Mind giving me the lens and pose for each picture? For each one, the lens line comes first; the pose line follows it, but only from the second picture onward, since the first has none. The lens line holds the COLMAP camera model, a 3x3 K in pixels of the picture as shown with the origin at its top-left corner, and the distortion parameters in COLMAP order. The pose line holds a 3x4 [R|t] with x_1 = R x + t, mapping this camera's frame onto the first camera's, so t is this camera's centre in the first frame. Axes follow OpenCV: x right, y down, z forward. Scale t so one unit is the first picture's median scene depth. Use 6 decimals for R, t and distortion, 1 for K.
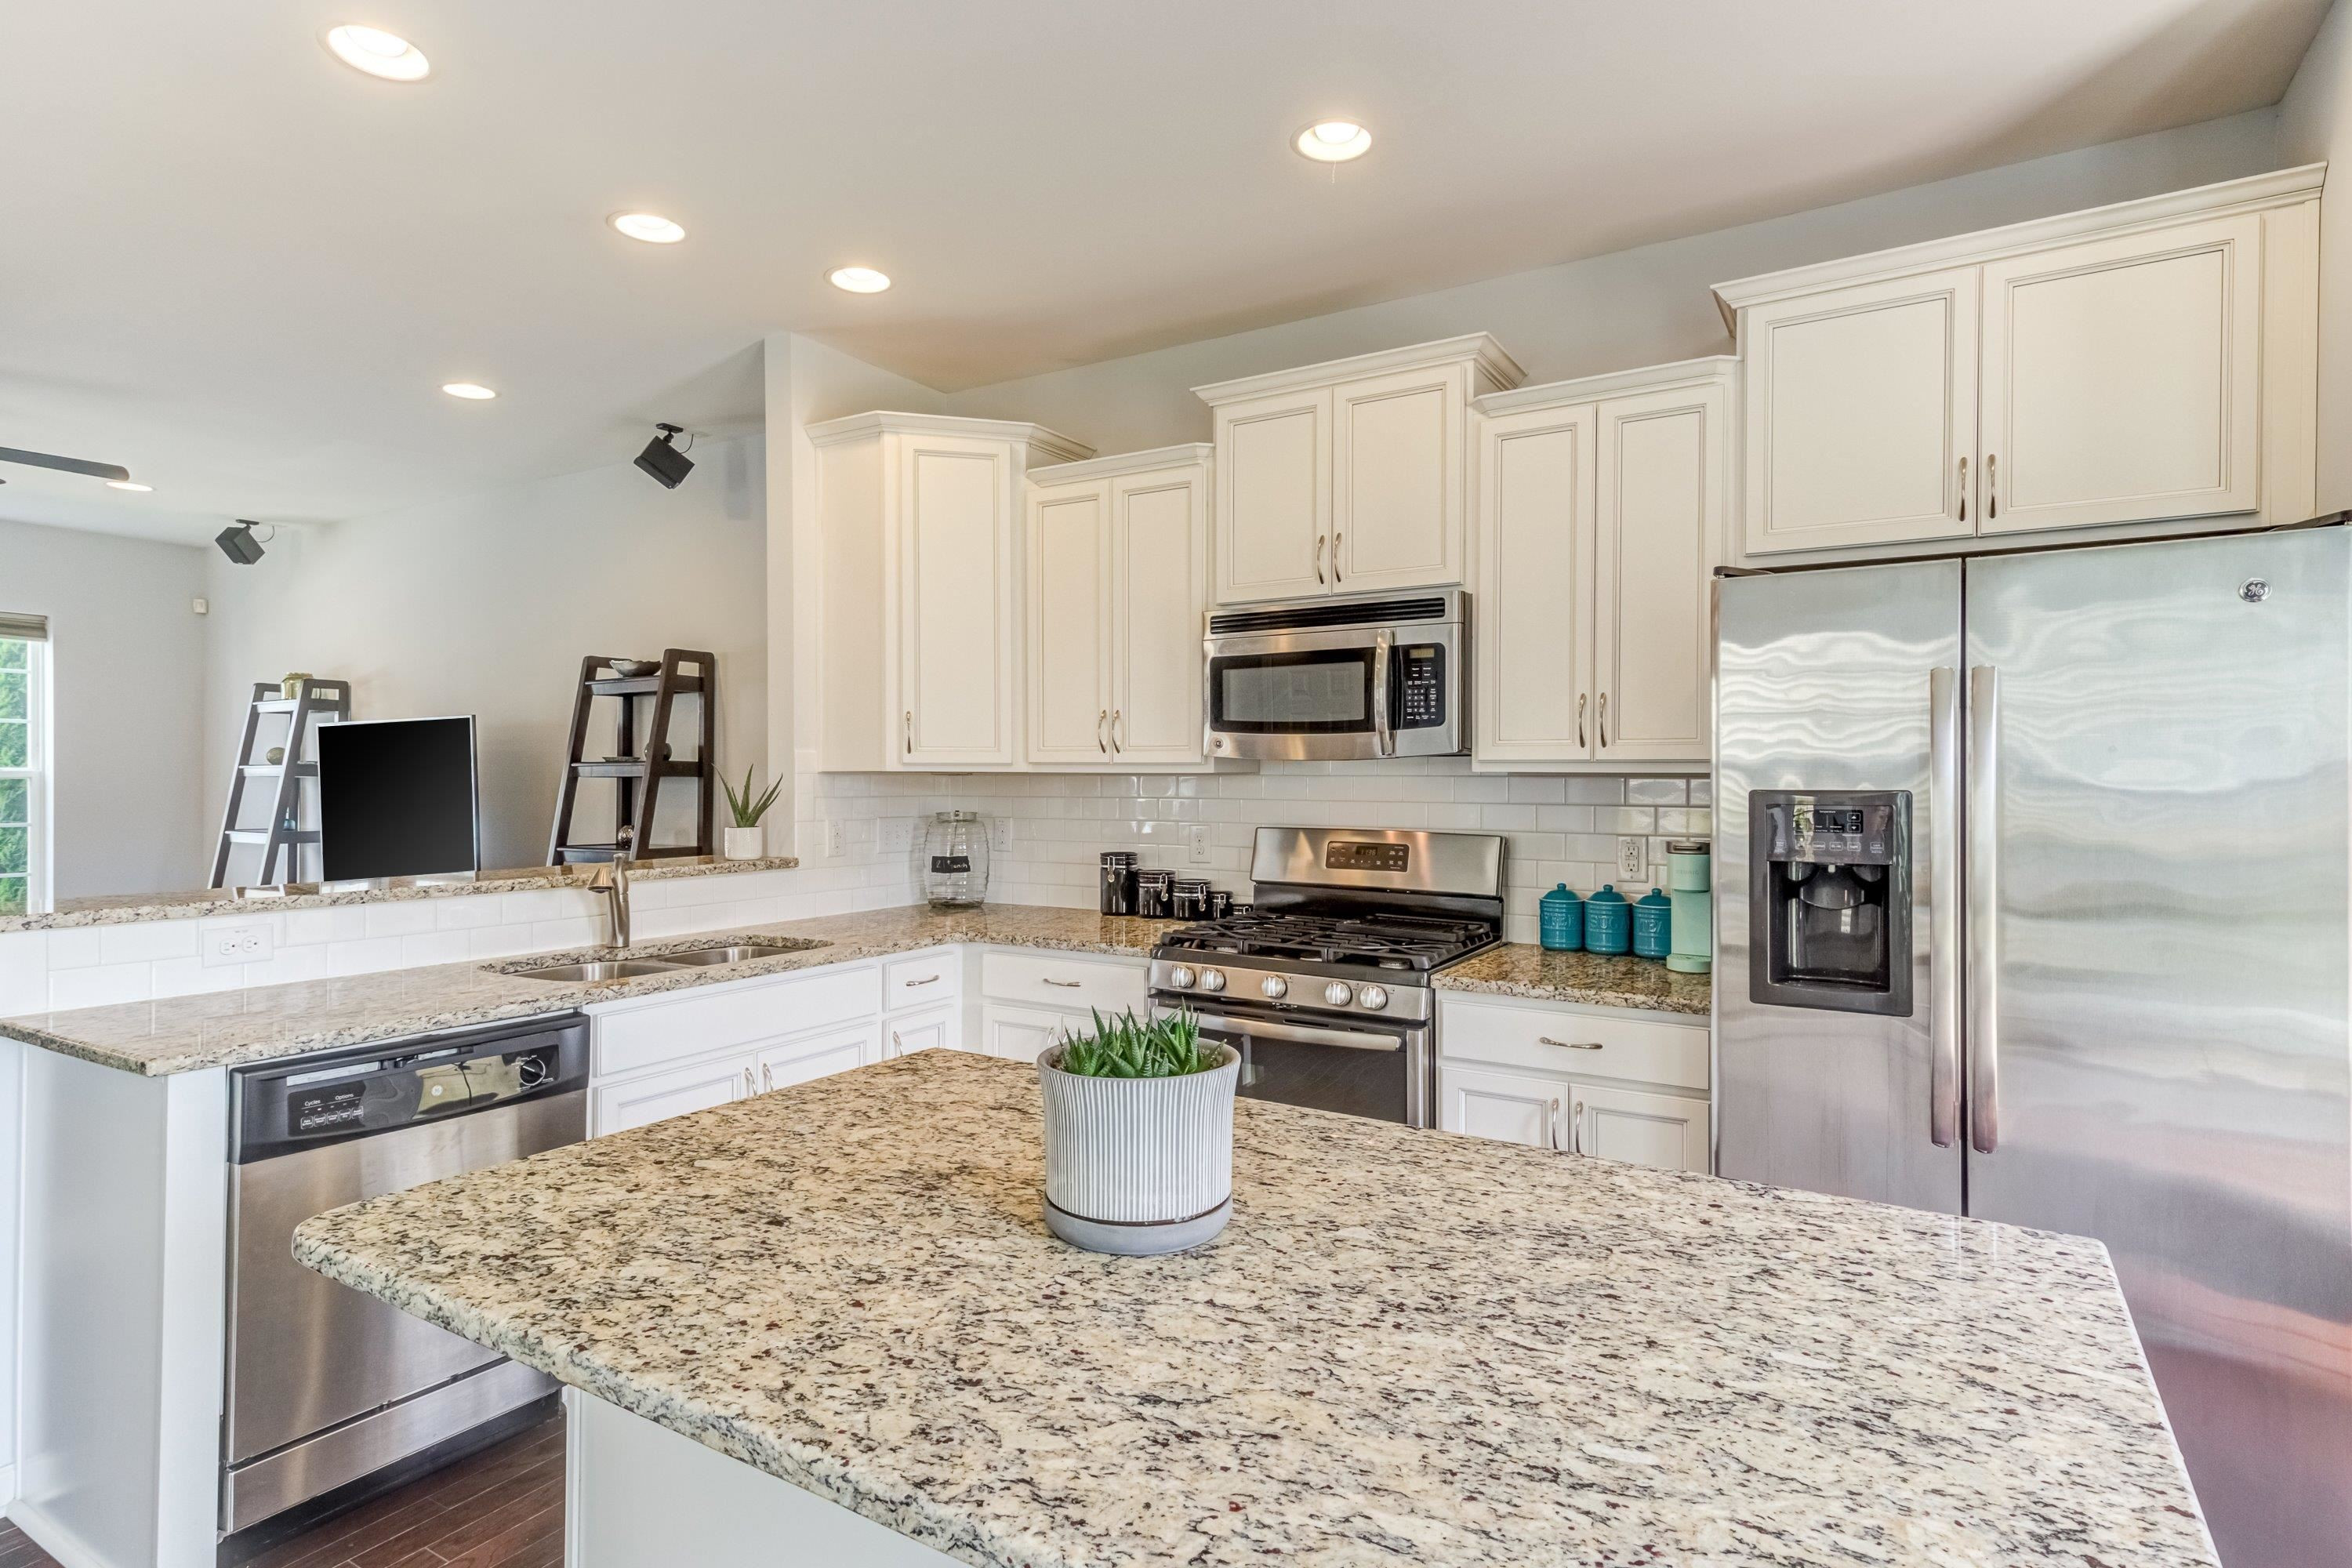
lens RADIAL K [[1192.7, 0, 1181.8], [0, 1192.7, 773.5], [0, 0, 1]] dist [0.018230, -0.001165]
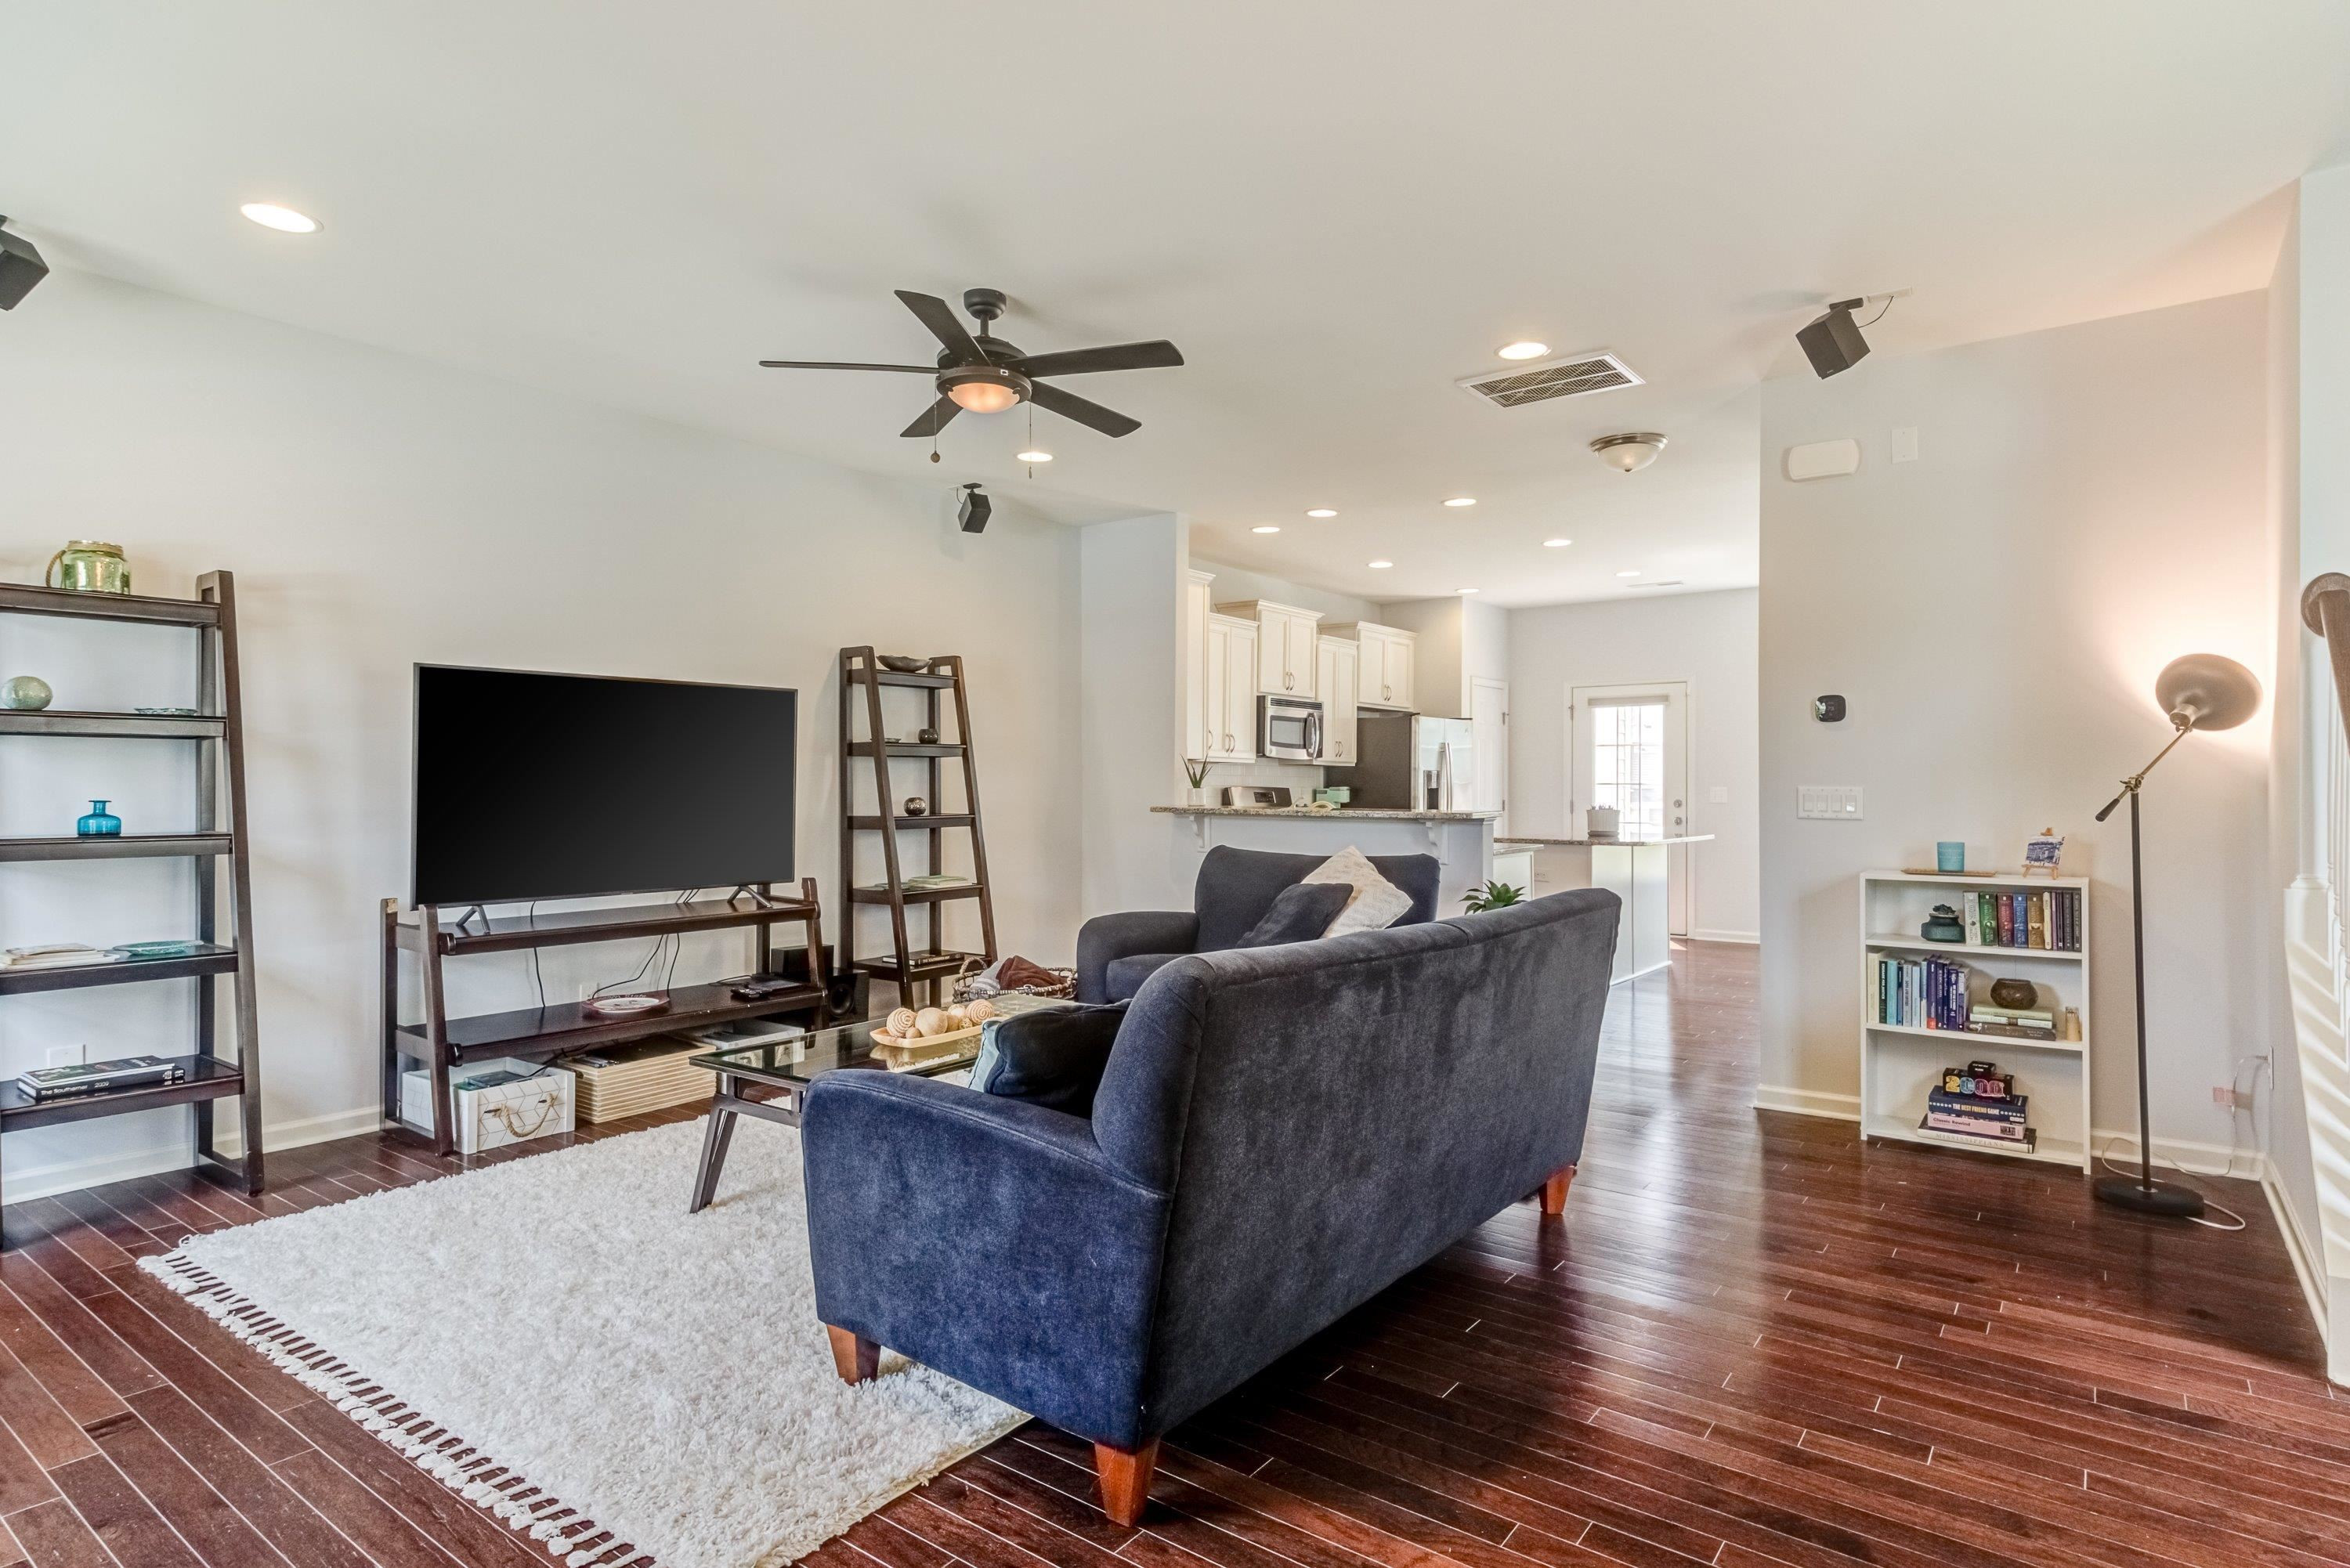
lens RADIAL K [[1219.2, 0, 1180.8], [0, 1219.2, 782.2], [0, 0, 1]] dist [0.026718, -0.000717]
pose [[0.123607, 0.000677, 0.992331, -2.502303], [-0.007238, 0.999974, 0.000219, 0.039903], [-0.992305, -0.007209, 0.123608, 0.890846]]
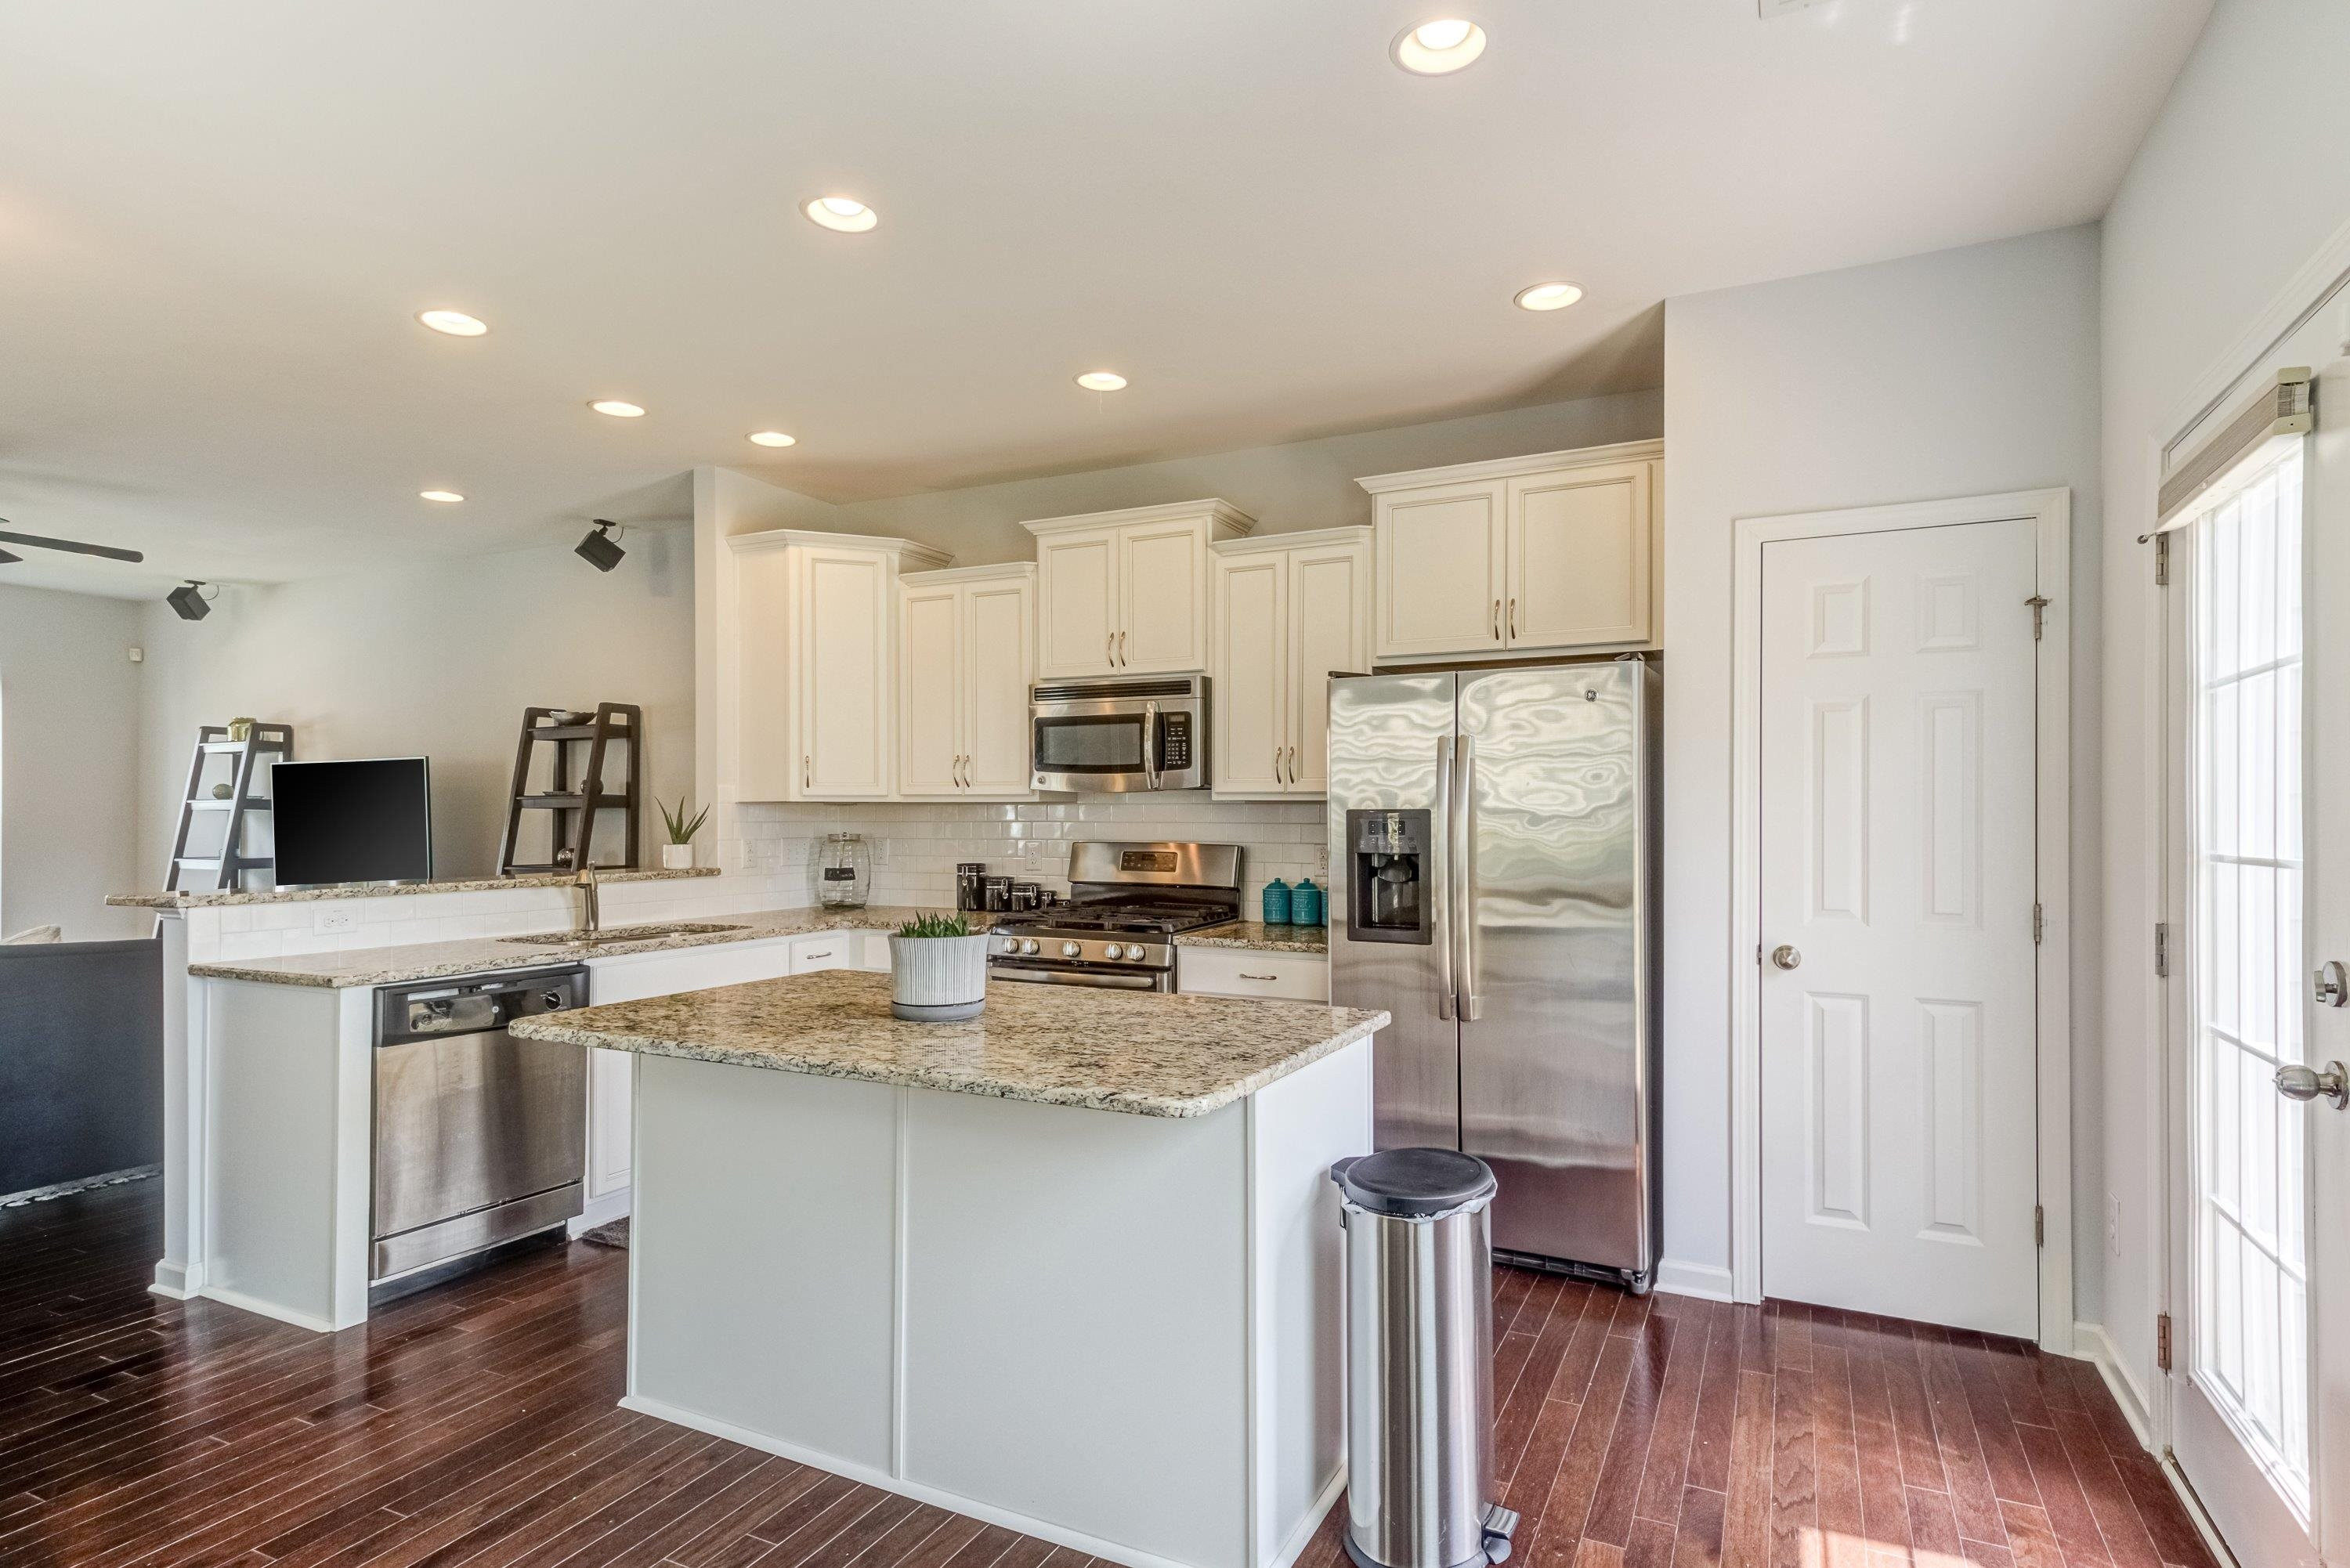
lens RADIAL K [[1202.4, 0, 1175.0], [0, 1202.4, 784.0], [0, 0, 1]] dist [0.063227, -0.049320]
pose [[0.996531, -0.000803, 0.083216, 0.072976], [0.002527, 0.999784, -0.020606, 0.008416], [-0.083182, 0.020745, 0.996318, -0.413876]]
